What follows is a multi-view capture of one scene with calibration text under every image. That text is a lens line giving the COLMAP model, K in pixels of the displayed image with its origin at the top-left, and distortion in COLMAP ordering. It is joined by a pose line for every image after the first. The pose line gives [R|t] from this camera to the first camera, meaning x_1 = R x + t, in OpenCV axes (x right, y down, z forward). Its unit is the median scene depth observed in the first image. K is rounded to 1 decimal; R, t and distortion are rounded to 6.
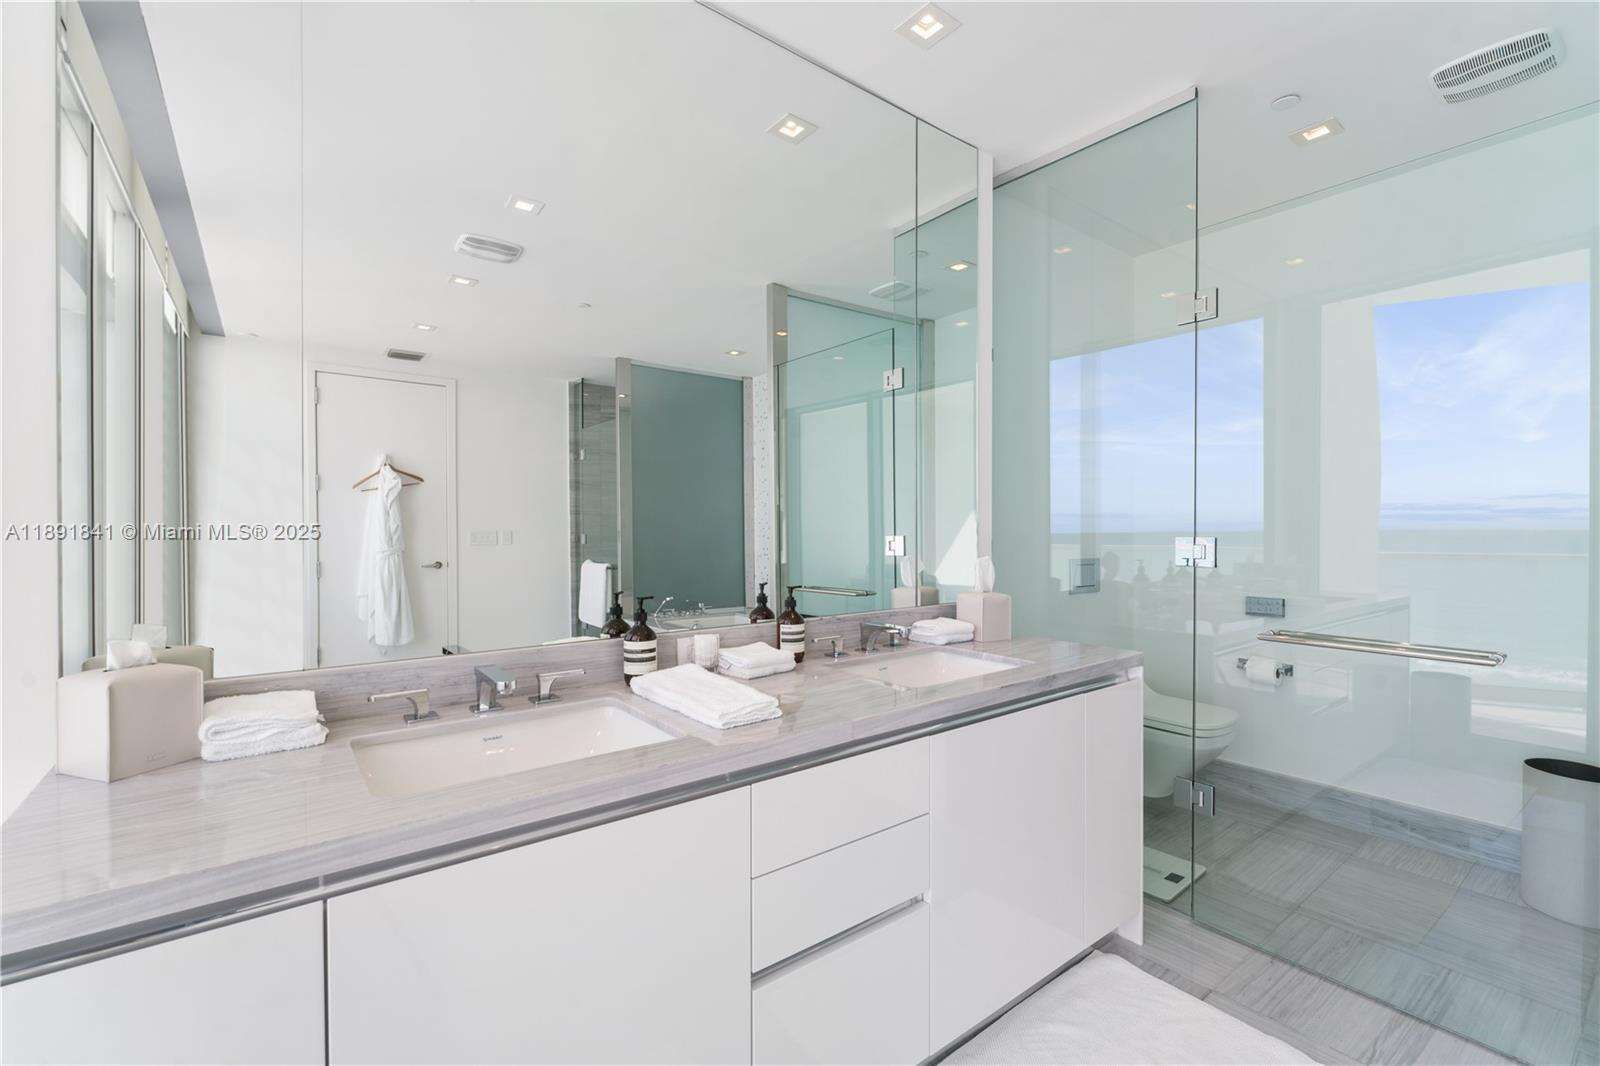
lens RADIAL K [[677.3, 0, 800.0], [0, 677.3, 533.0], [0, 0, 1]] dist [-0.005769, -0.000120]
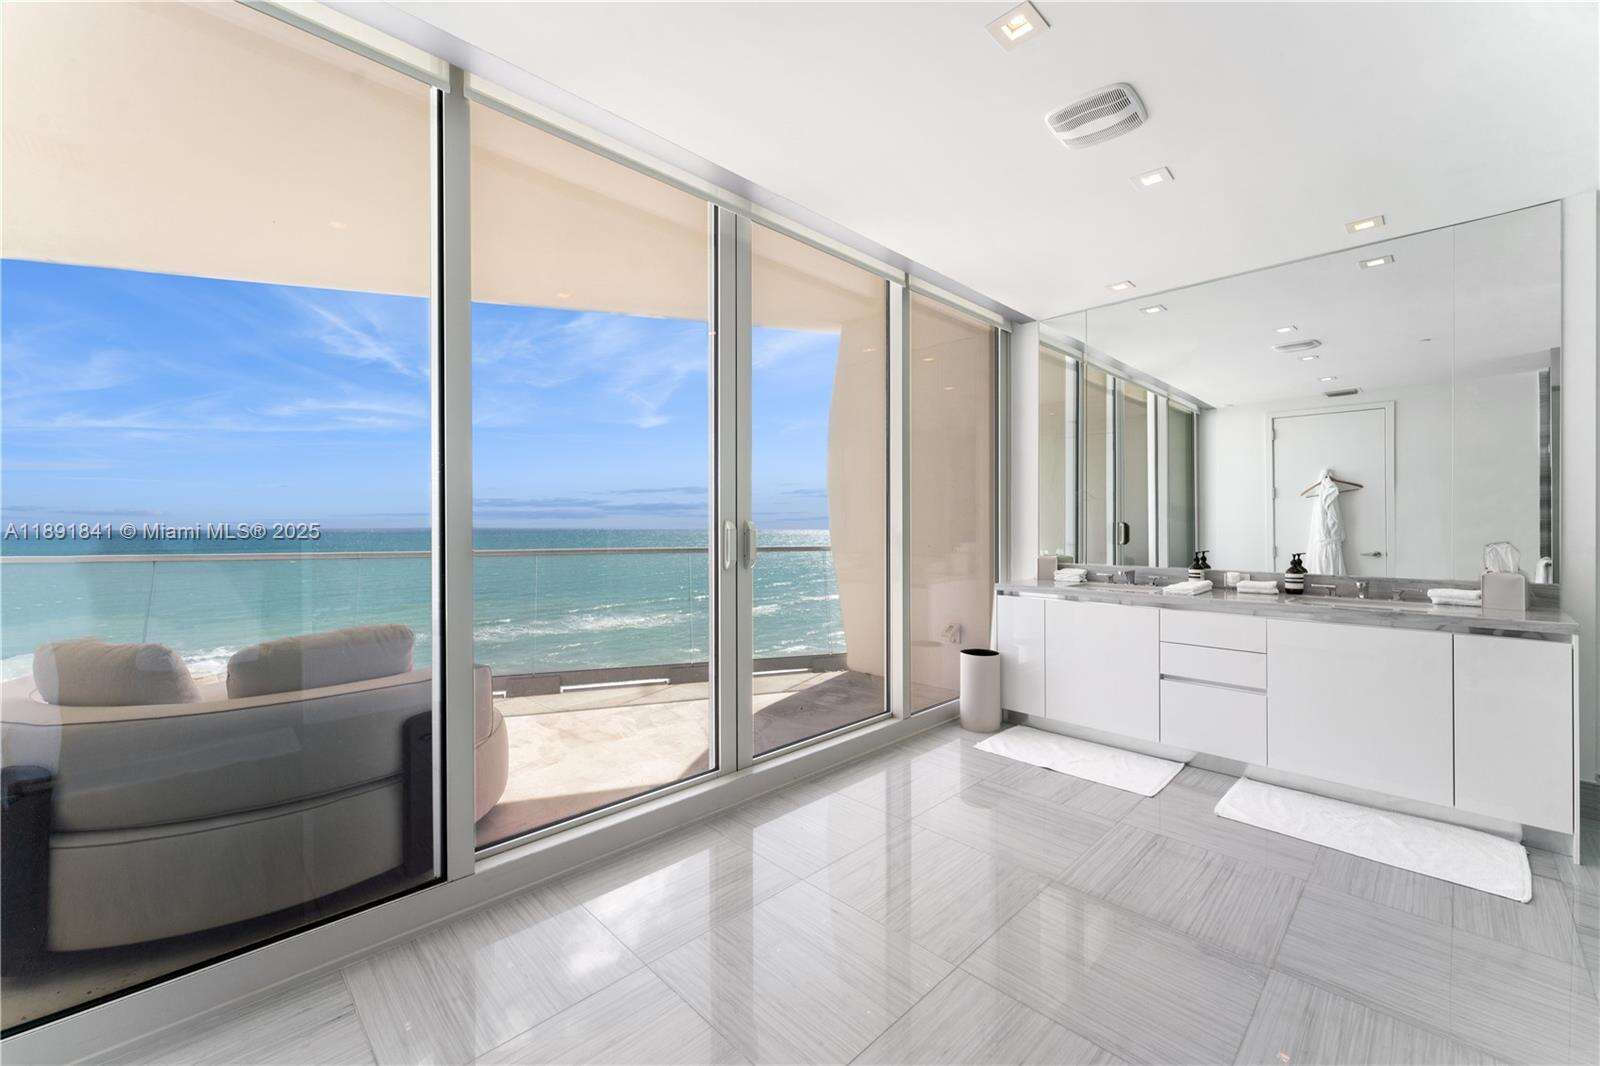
lens RADIAL K [[635.4, 0, 797.6], [0, 635.4, 522.9], [0, 0, 1]] dist [-0.002458, -0.000520]
pose [[0.104493, -0.003557, -0.994519, 0.993832], [-0.006710, 0.999968, -0.004282, 0.006233], [0.994503, 0.007121, 0.104466, -0.340555]]
